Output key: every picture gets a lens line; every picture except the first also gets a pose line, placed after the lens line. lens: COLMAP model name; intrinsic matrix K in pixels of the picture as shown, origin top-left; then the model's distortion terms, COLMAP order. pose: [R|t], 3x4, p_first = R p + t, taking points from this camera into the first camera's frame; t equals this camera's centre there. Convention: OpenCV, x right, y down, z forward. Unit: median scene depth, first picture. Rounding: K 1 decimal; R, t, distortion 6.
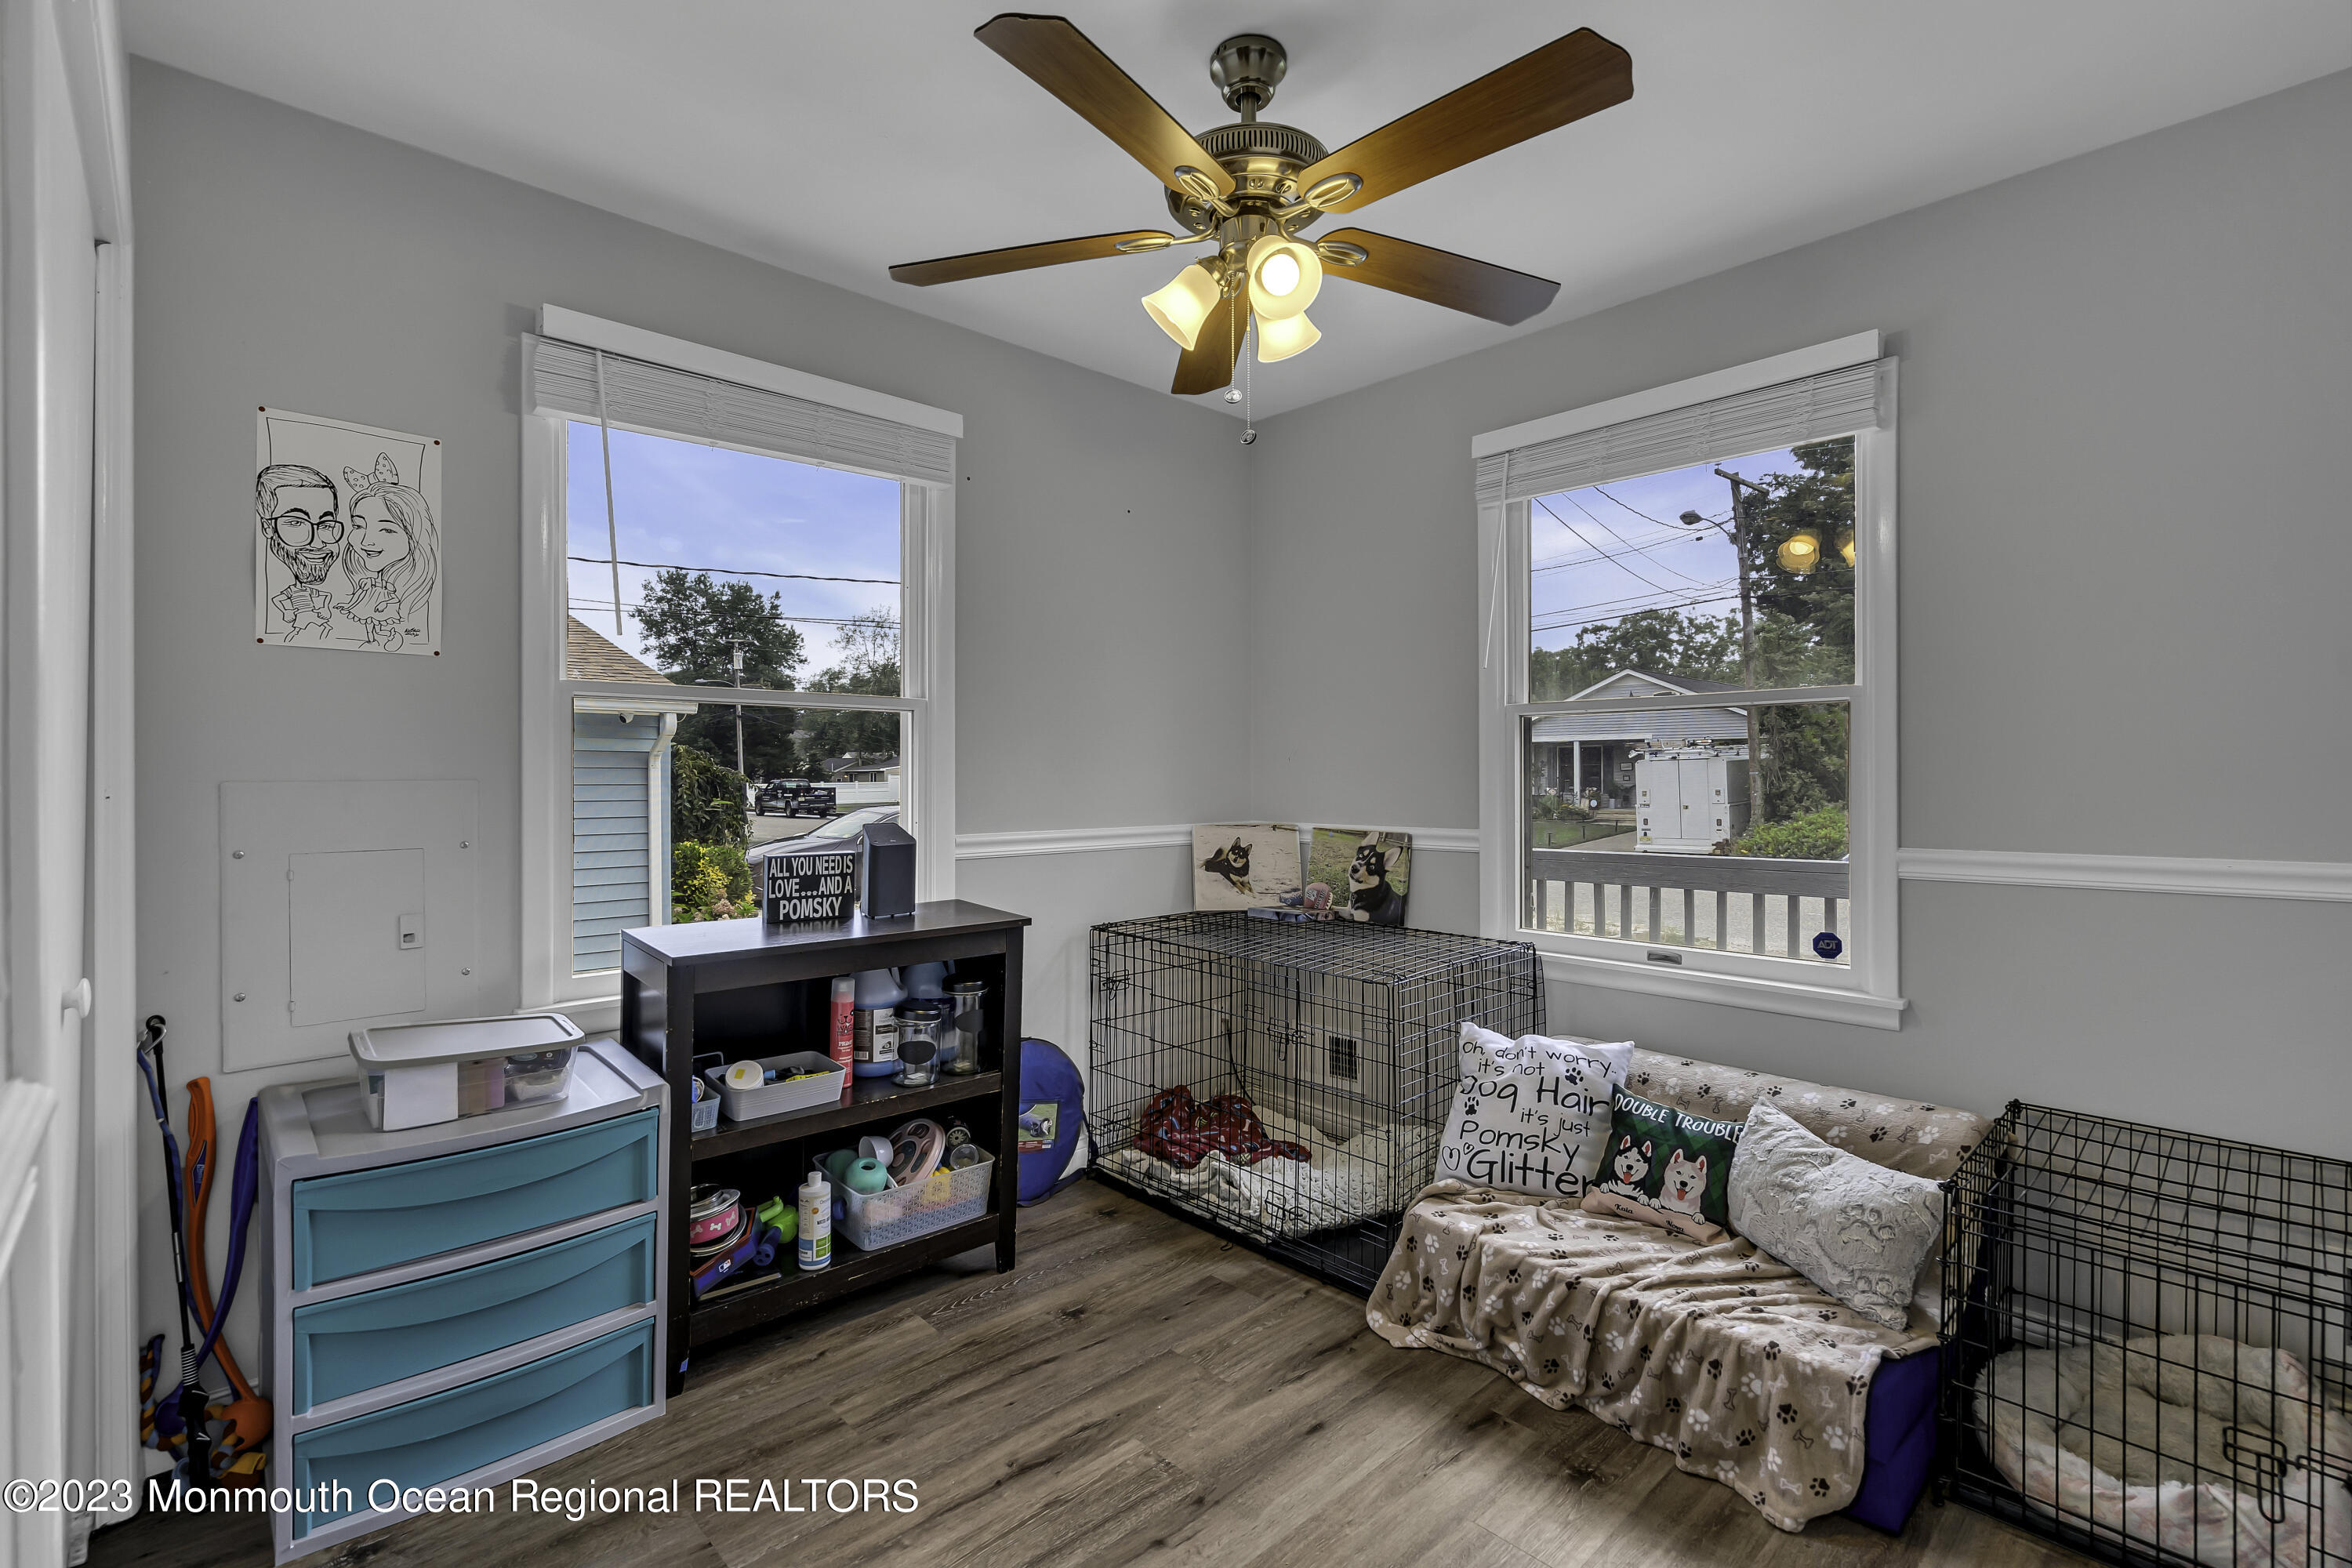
lens RADIAL K [[1070.4, 0, 1188.2], [0, 1070.4, 777.3], [0, 0, 1]] dist [-0.004541, 0.002872]
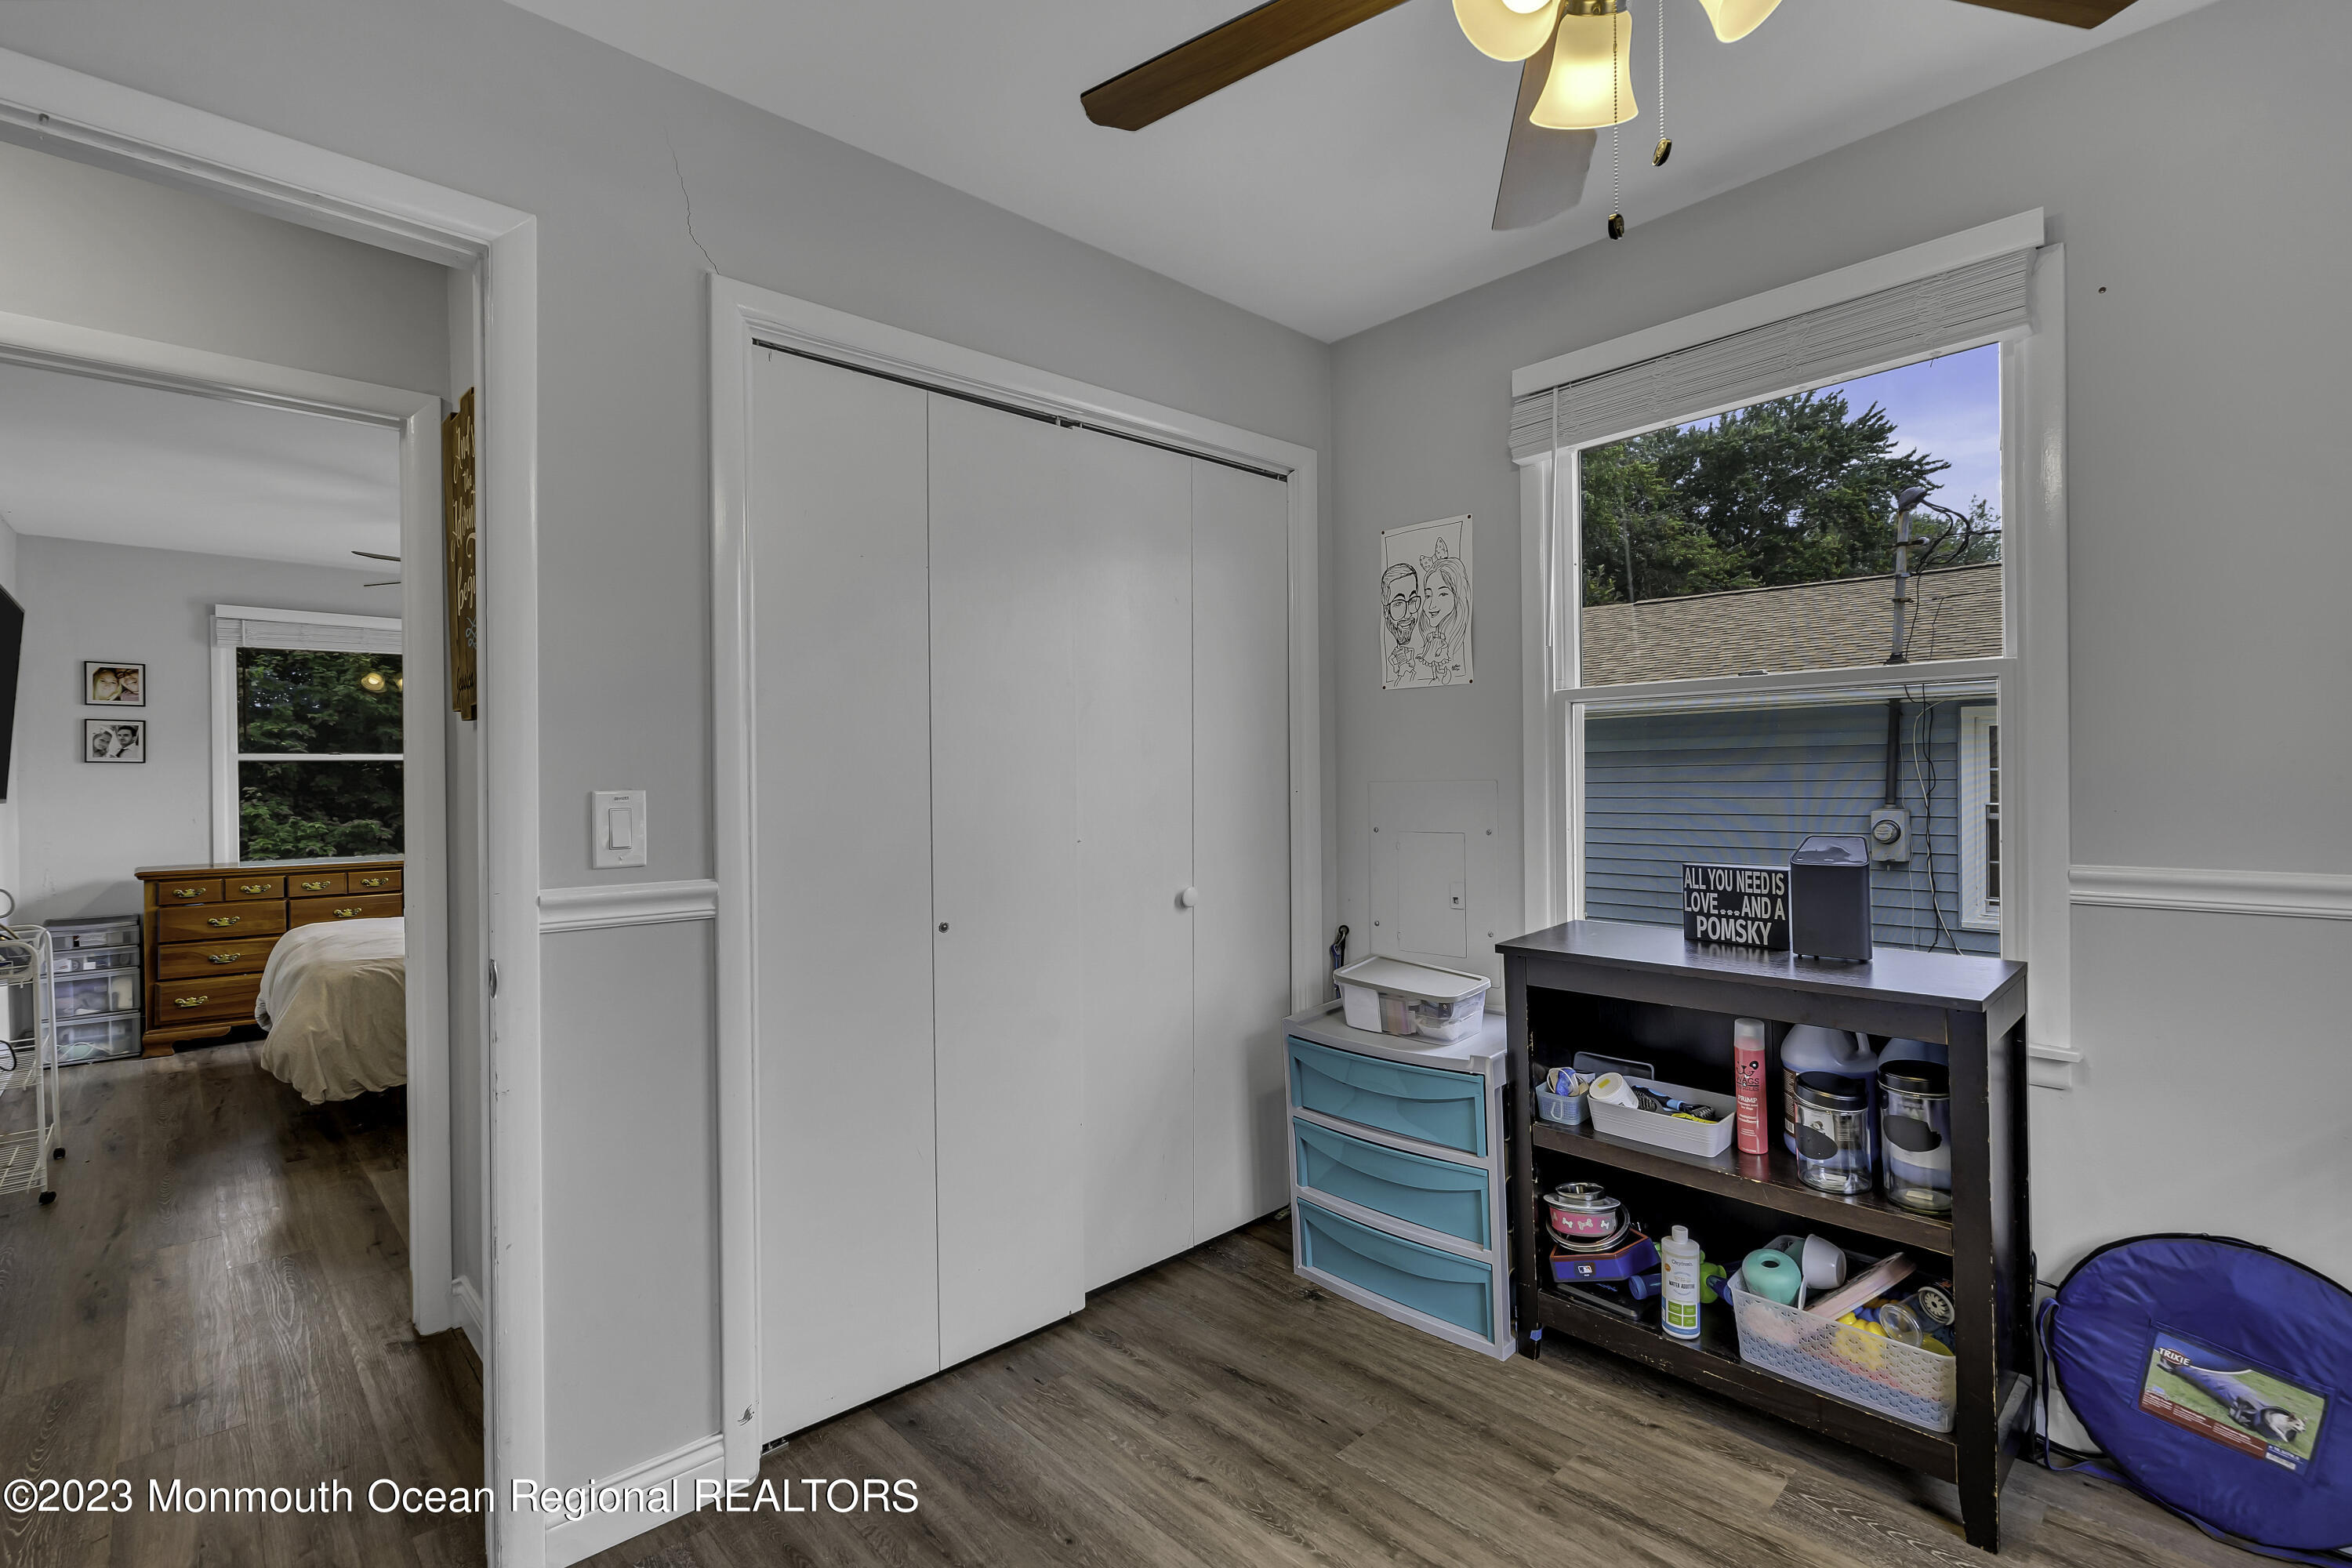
lens RADIAL K [[1070.4, 0, 1175.3], [0, 1070.4, 787.1], [0, 0, 1]] dist [-0.004541, 0.002872]
pose [[-0.000050, 0.006751, -0.999977, 0.535450], [0.006533, 0.999956, 0.006751, -0.000421], [0.999979, -0.006533, -0.000094, 0.597705]]
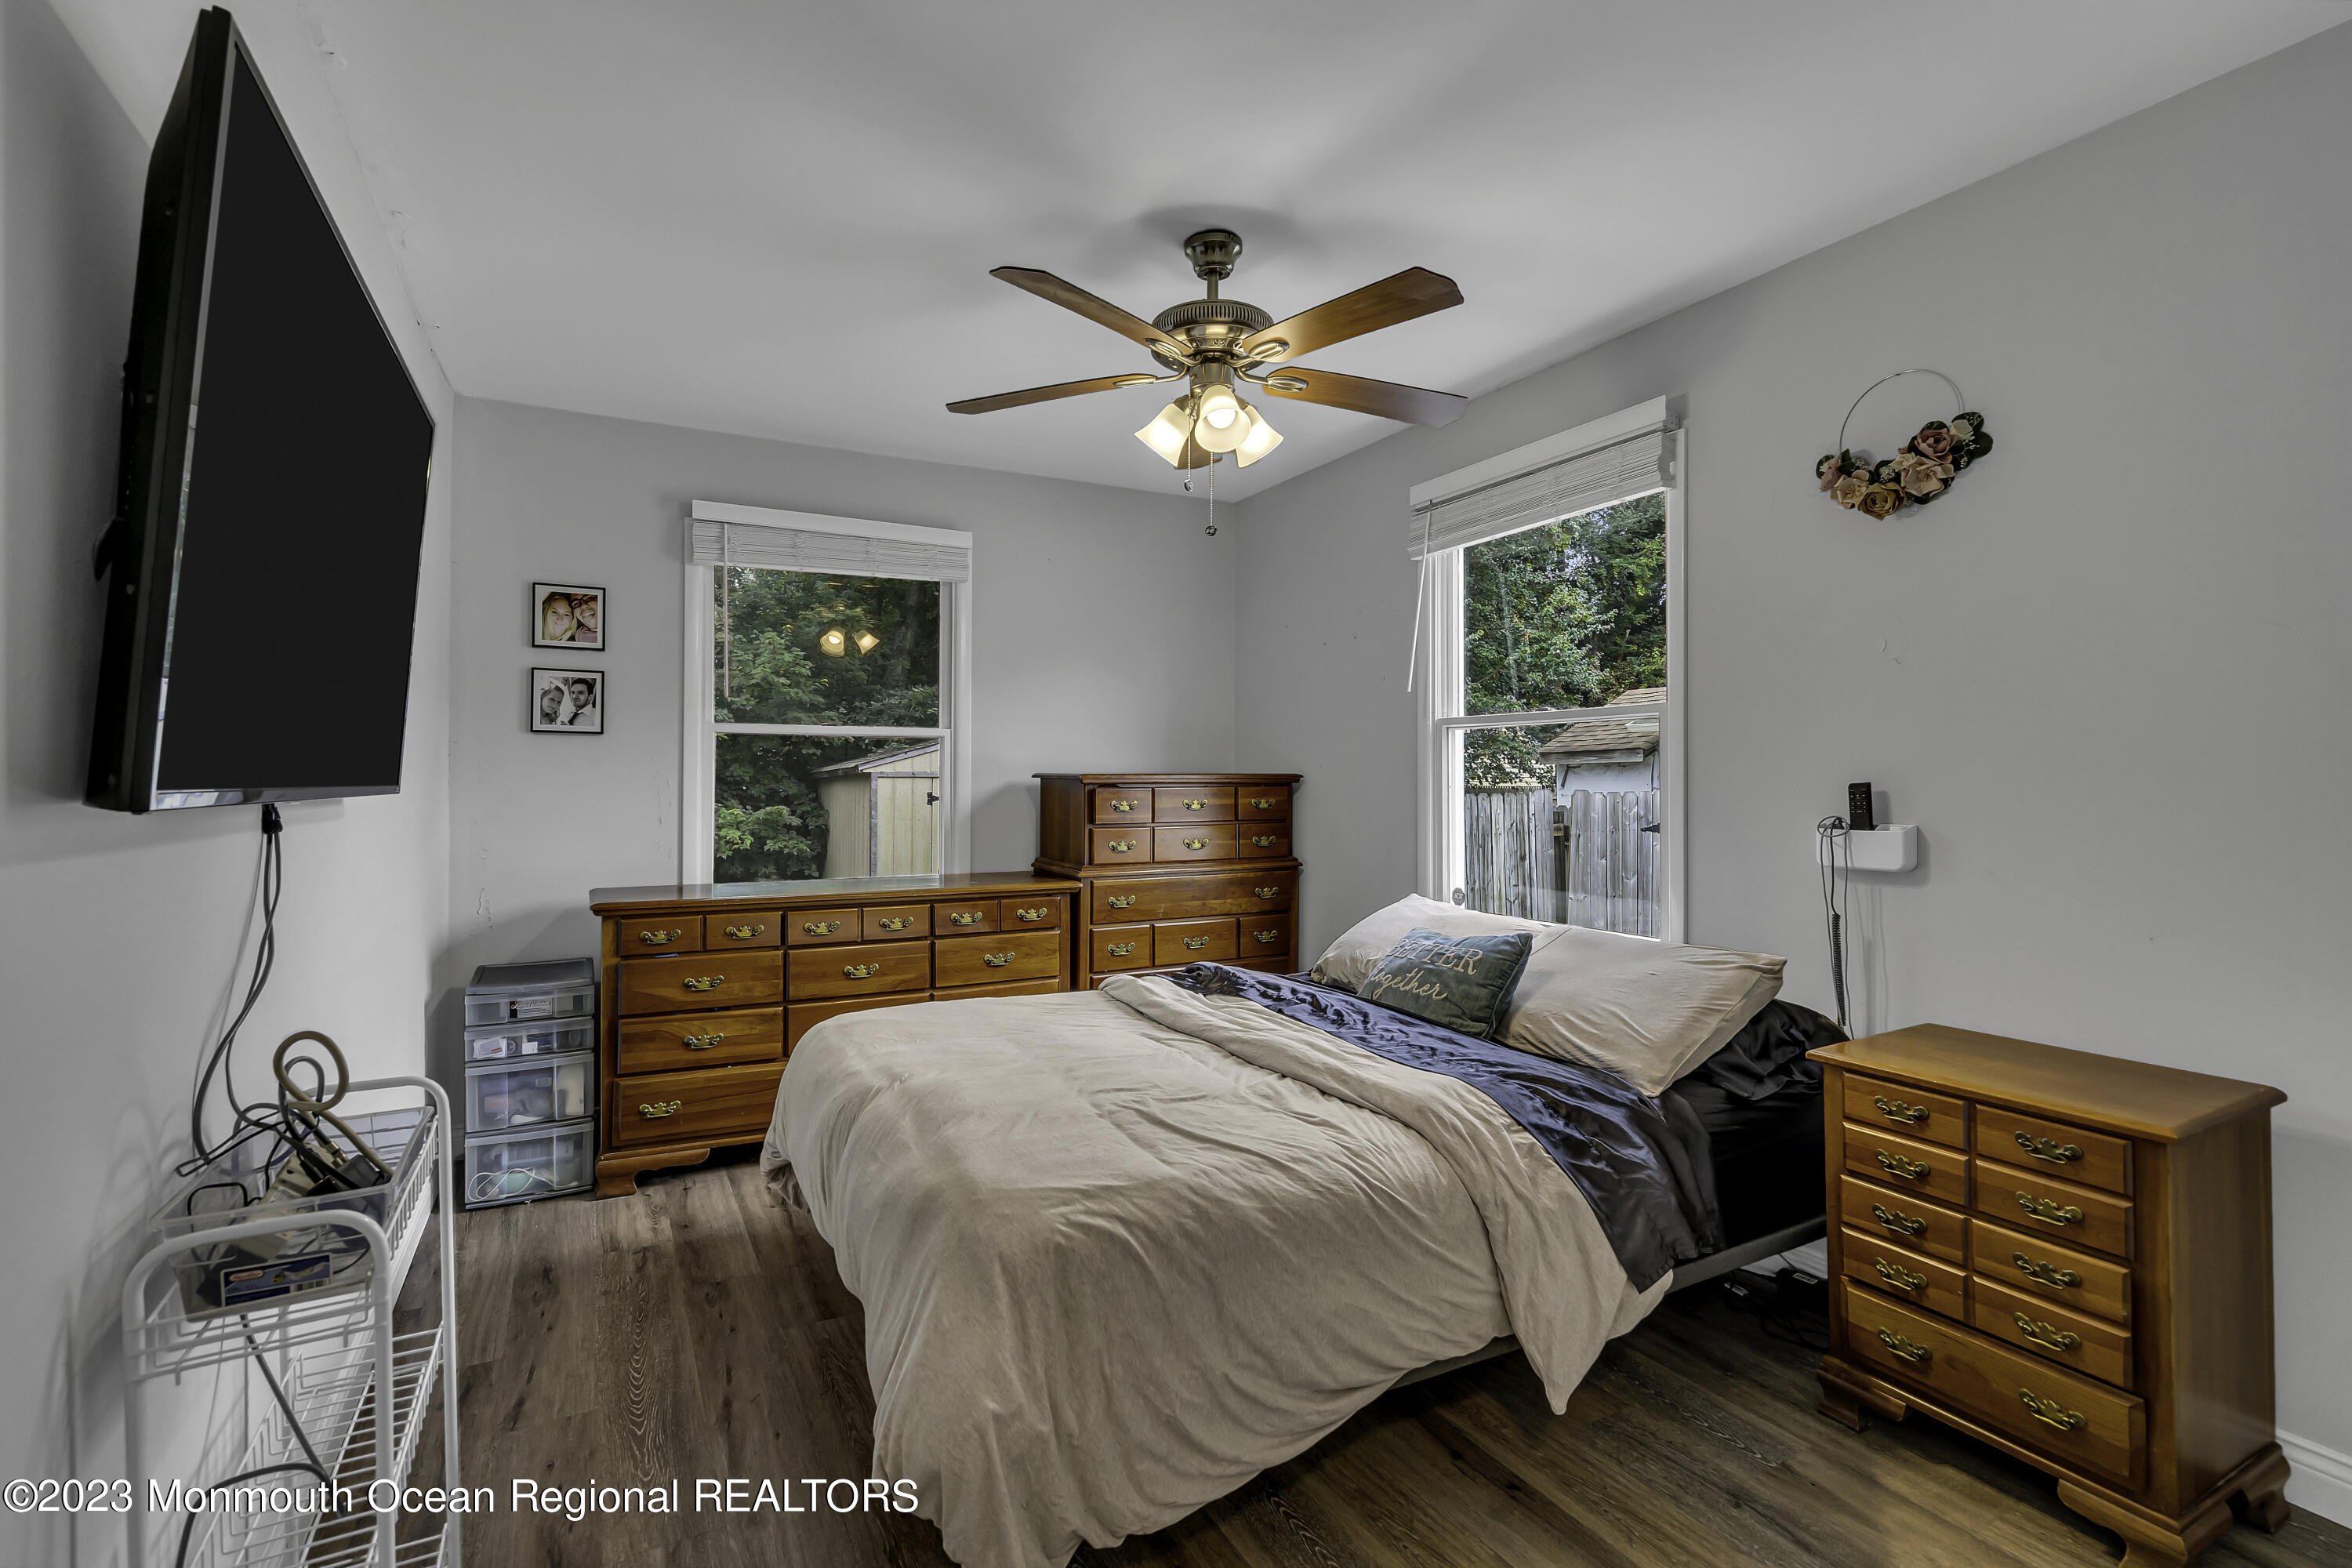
lens RADIAL K [[1070.4, 0, 1181.8], [0, 1070.4, 779.7], [0, 0, 1]] dist [-0.004541, 0.002872]
pose [[-0.251747, 0.000089, -0.967793, 0.290959], [-0.007416, 0.999970, 0.002021, 0.000975], [0.967765, 0.007686, -0.251739, 0.352198]]
